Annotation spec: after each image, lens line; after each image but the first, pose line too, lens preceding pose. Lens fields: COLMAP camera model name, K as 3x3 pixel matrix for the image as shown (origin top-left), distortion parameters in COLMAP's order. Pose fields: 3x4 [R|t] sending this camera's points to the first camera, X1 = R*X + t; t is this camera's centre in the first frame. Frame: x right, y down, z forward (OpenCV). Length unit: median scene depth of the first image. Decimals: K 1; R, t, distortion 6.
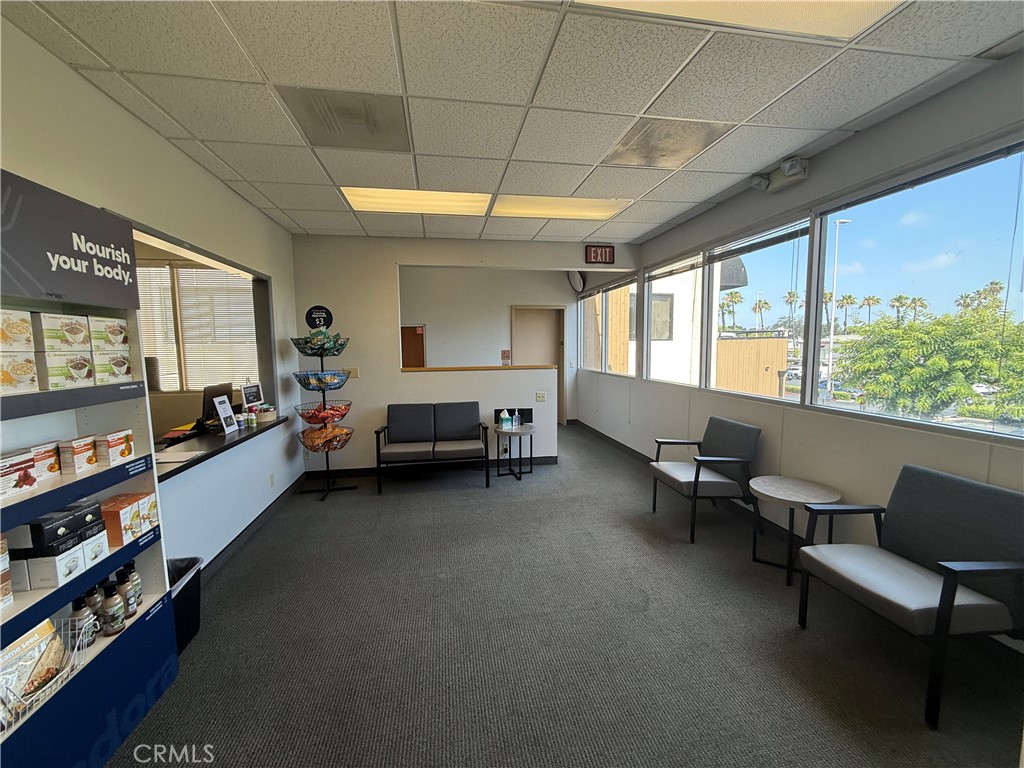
lens RADIAL K [[409.9, 0, 512.0], [0, 409.9, 384.0], [0, 0, 1]] dist [0.000351, -0.000234]
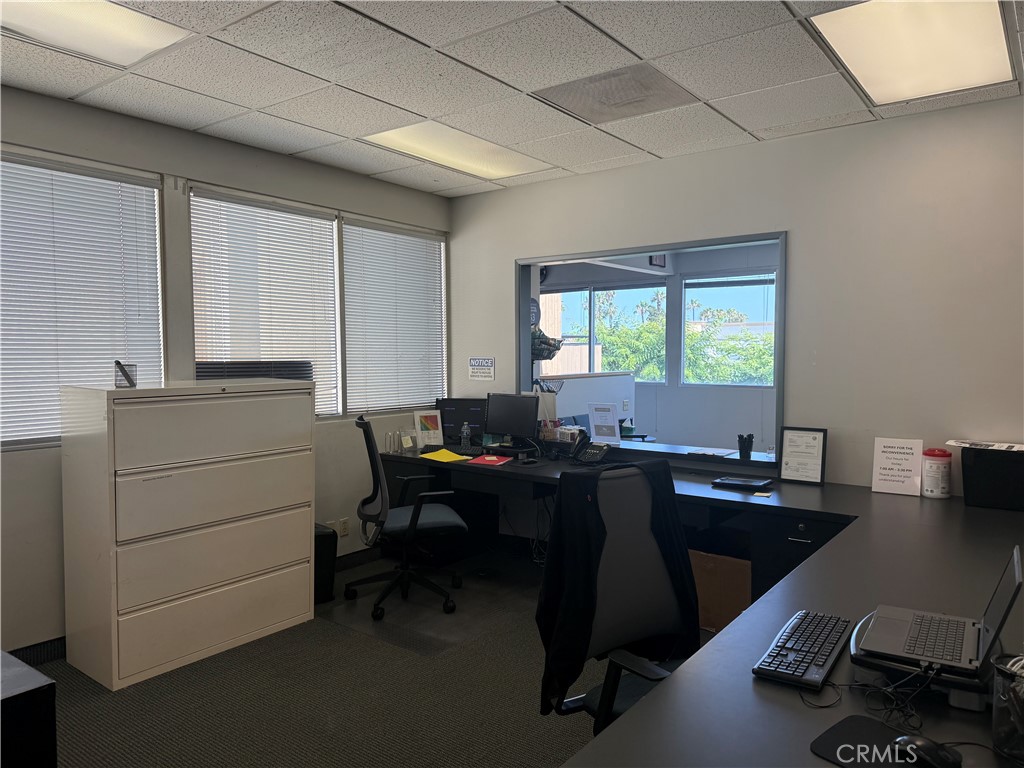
lens RADIAL K [[723.1, 0, 512.0], [0, 723.1, 384.0], [0, 0, 1]] dist [-0.000034, -0.001528]
pose [[0.731659, -0.024075, 0.681246, -2.338786], [0.059707, 0.997799, -0.028864, 0.028301], [-0.679051, 0.061794, 0.731486, -0.020674]]
